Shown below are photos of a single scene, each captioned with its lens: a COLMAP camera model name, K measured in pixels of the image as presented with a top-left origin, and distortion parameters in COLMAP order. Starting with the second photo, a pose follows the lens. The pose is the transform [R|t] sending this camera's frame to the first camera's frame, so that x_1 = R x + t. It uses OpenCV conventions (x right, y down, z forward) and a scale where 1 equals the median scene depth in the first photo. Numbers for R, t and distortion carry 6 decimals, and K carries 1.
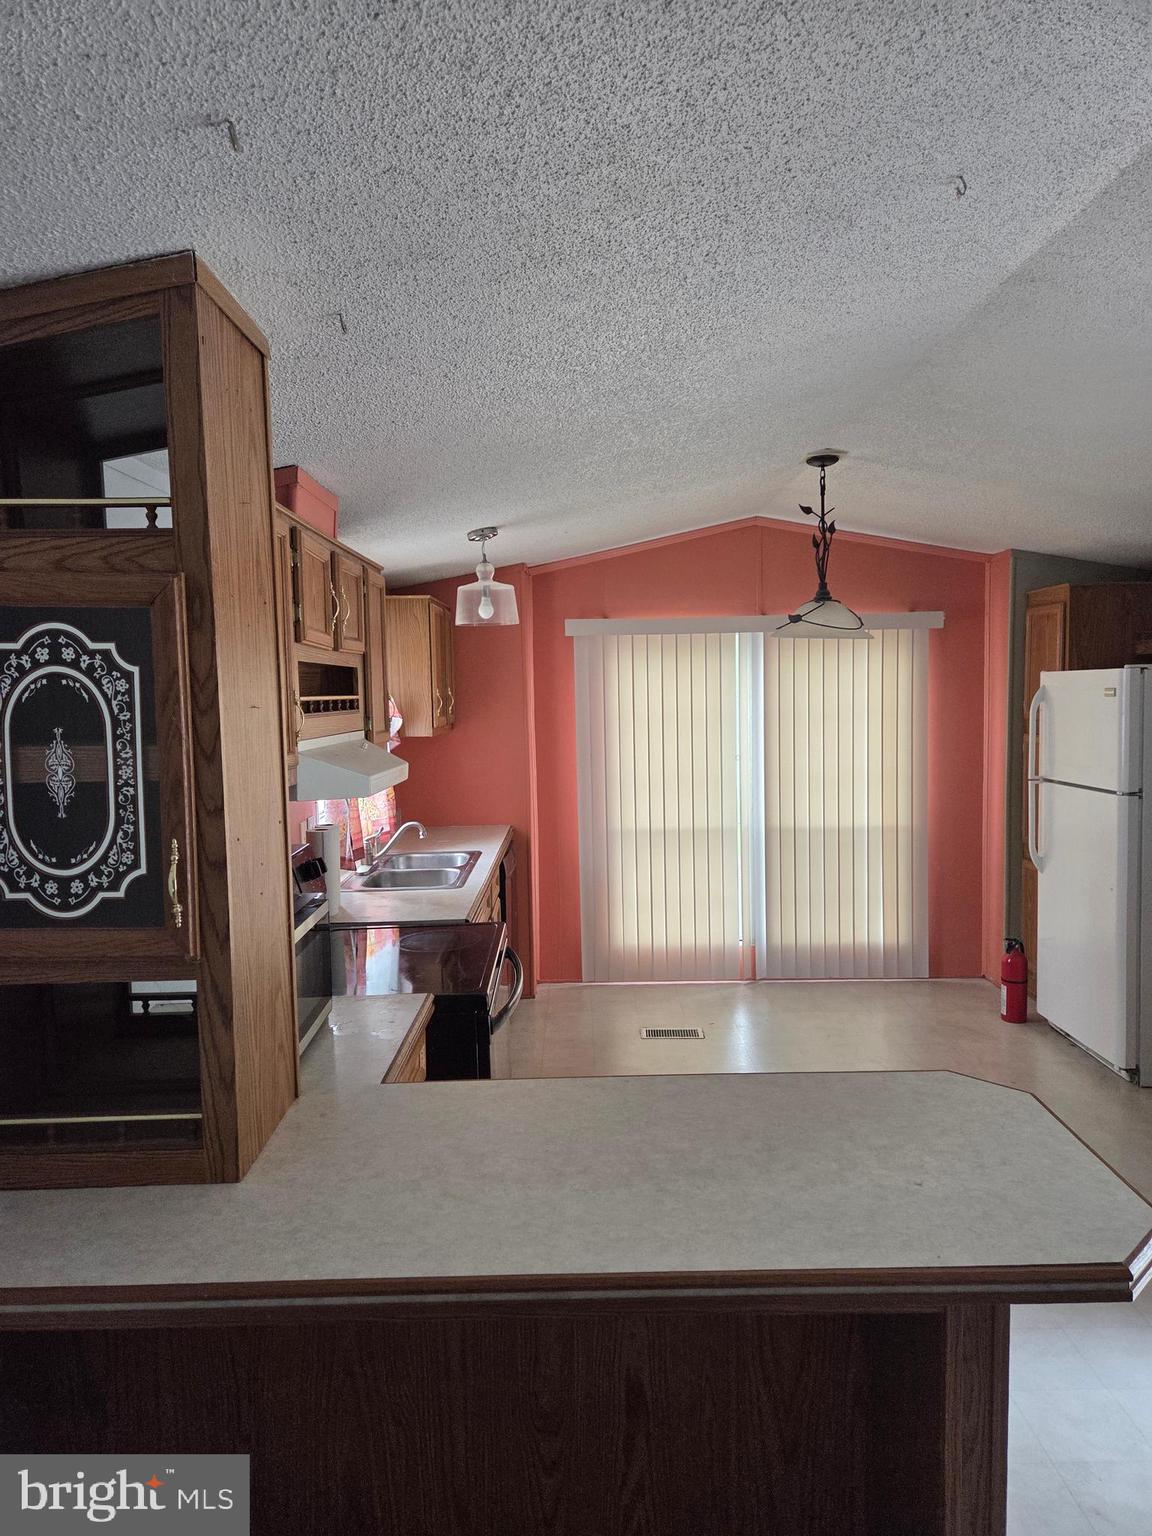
lens RADIAL K [[1031.2, 0, 576.0], [0, 1031.2, 768.0], [0, 0, 1]] dist [0.050817, -0.076631]
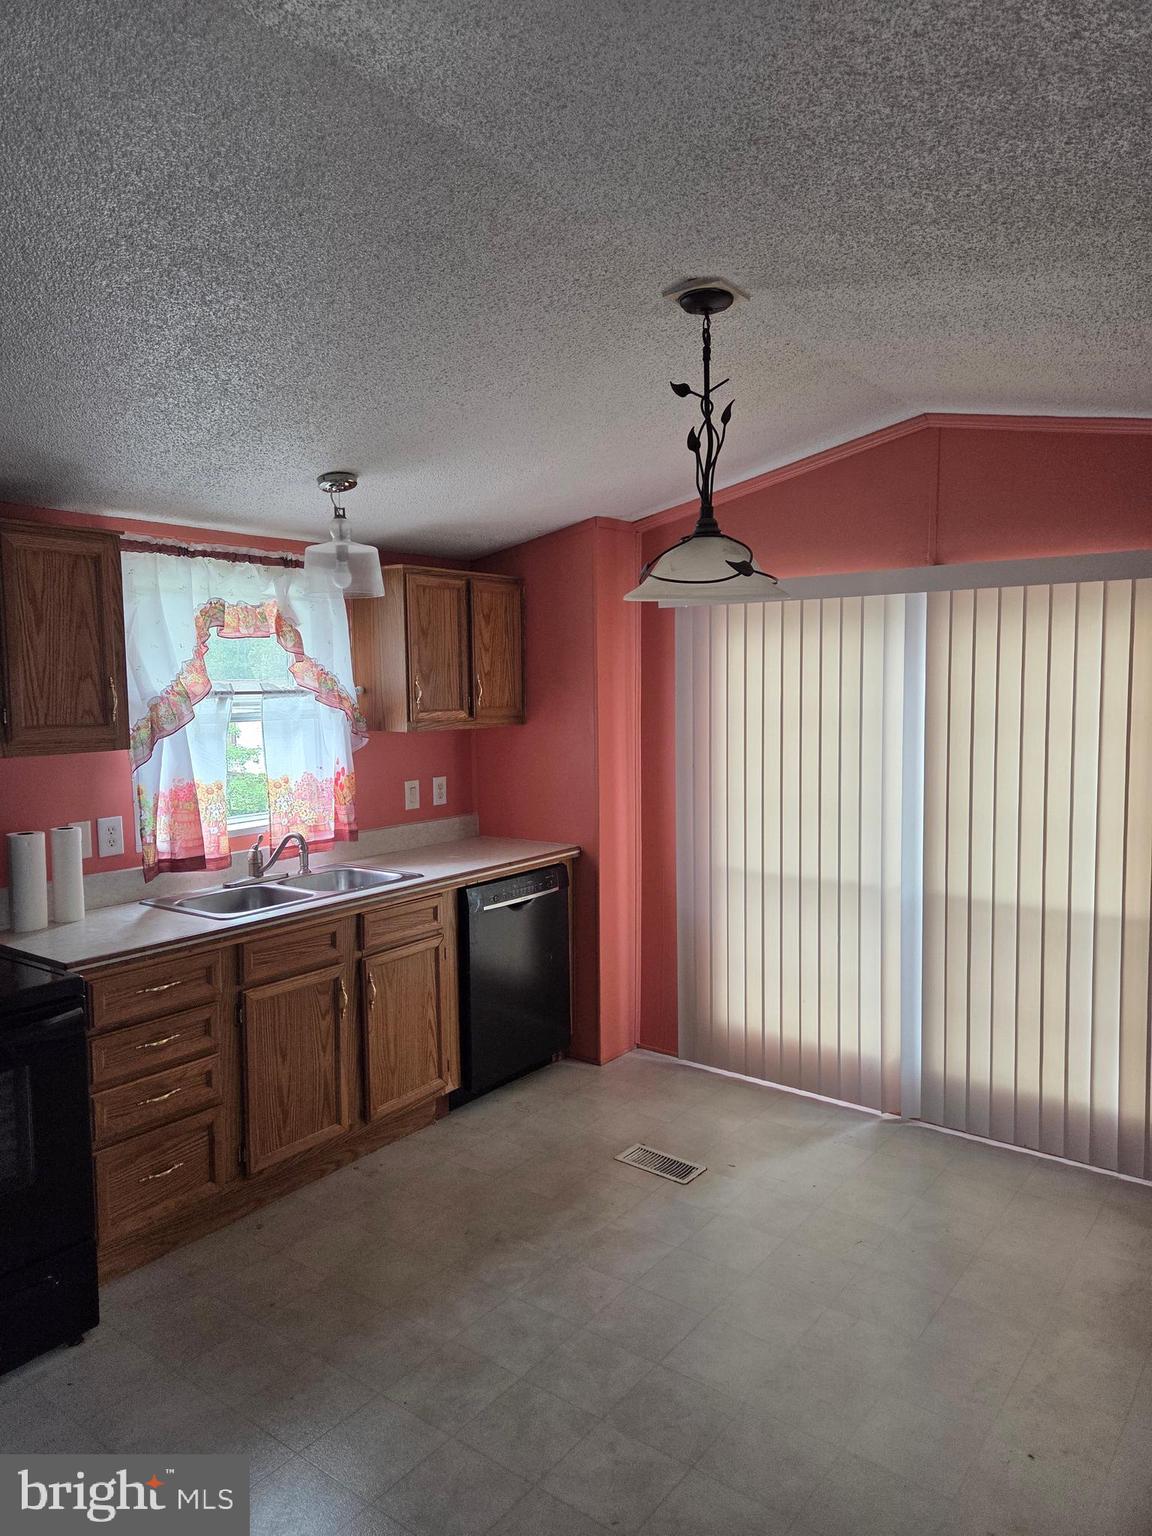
lens RADIAL K [[1031.2, 0, 576.0], [0, 1031.2, 768.0], [0, 0, 1]] dist [0.050817, -0.076631]
pose [[0.800237, 0.062318, -0.596437, 0.396633], [-0.051905, 0.998051, 0.034640, -0.032532], [0.597434, 0.003238, 0.801912, 0.342672]]
